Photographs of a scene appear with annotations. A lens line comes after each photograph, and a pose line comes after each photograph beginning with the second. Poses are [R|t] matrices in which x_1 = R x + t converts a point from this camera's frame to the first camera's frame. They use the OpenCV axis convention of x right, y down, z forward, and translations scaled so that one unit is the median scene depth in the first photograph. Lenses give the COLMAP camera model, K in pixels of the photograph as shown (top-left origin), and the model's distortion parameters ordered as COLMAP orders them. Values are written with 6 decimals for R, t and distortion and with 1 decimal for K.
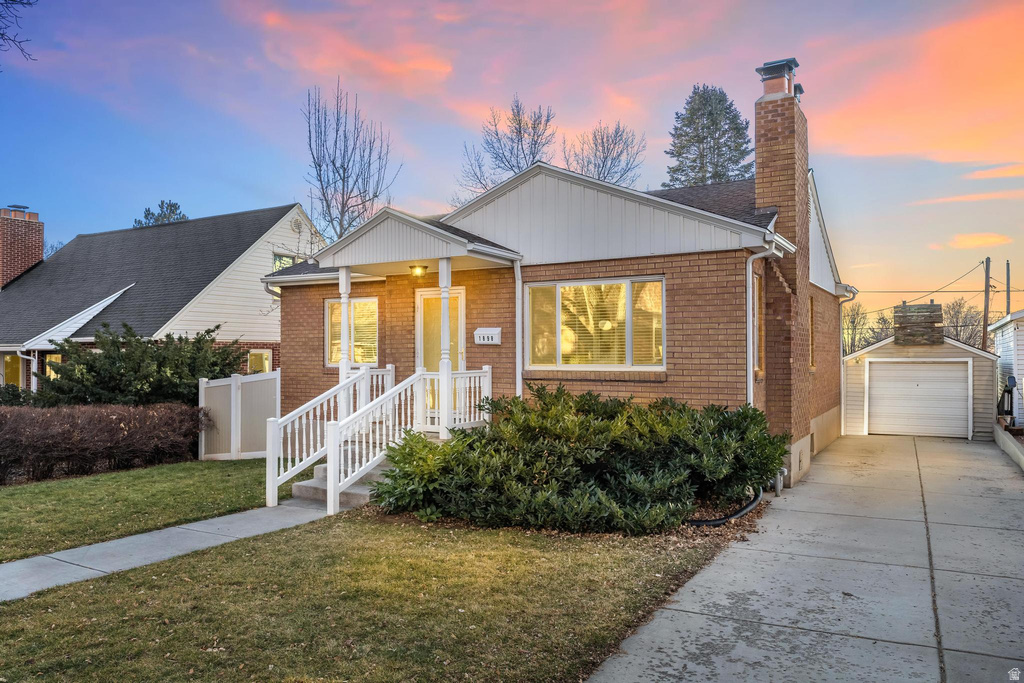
lens RADIAL K [[734.3, 0, 510.5], [0, 734.3, 336.9], [0, 0, 1]] dist [0.002680, -0.000779]
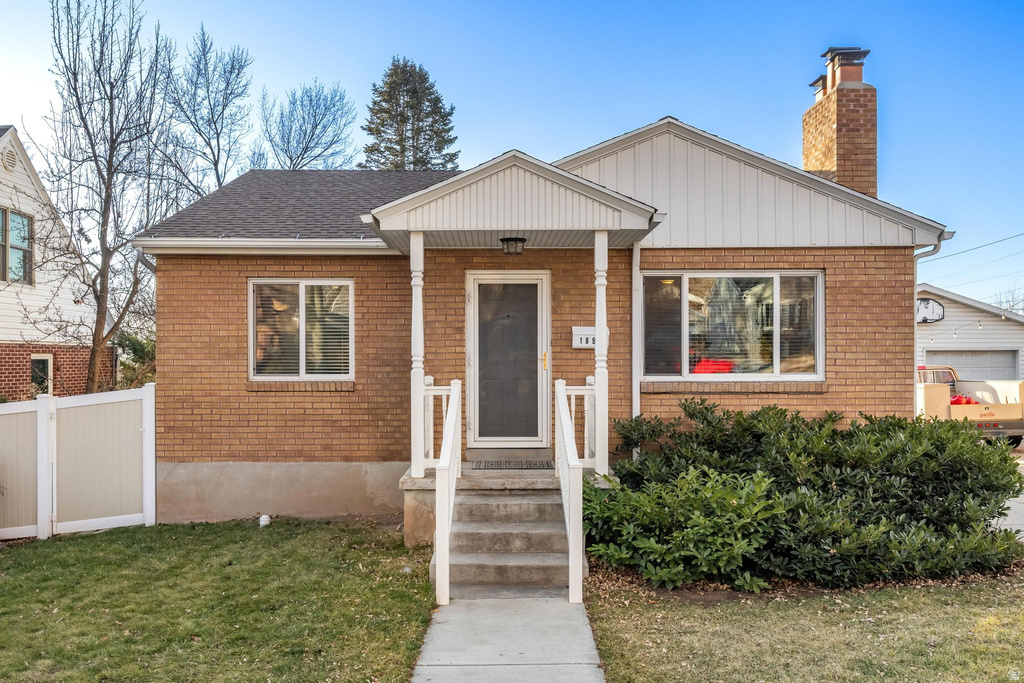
lens RADIAL K [[817.8, 0, 512.0], [0, 817.8, 350.7], [0, 0, 1]] dist [0.005214, 0.005675]
pose [[0.863522, 0.004511, 0.504291, -0.541889], [-0.010664, 0.999900, 0.009315, 0.005650], [-0.504198, -0.013421, 0.863483, 0.316044]]
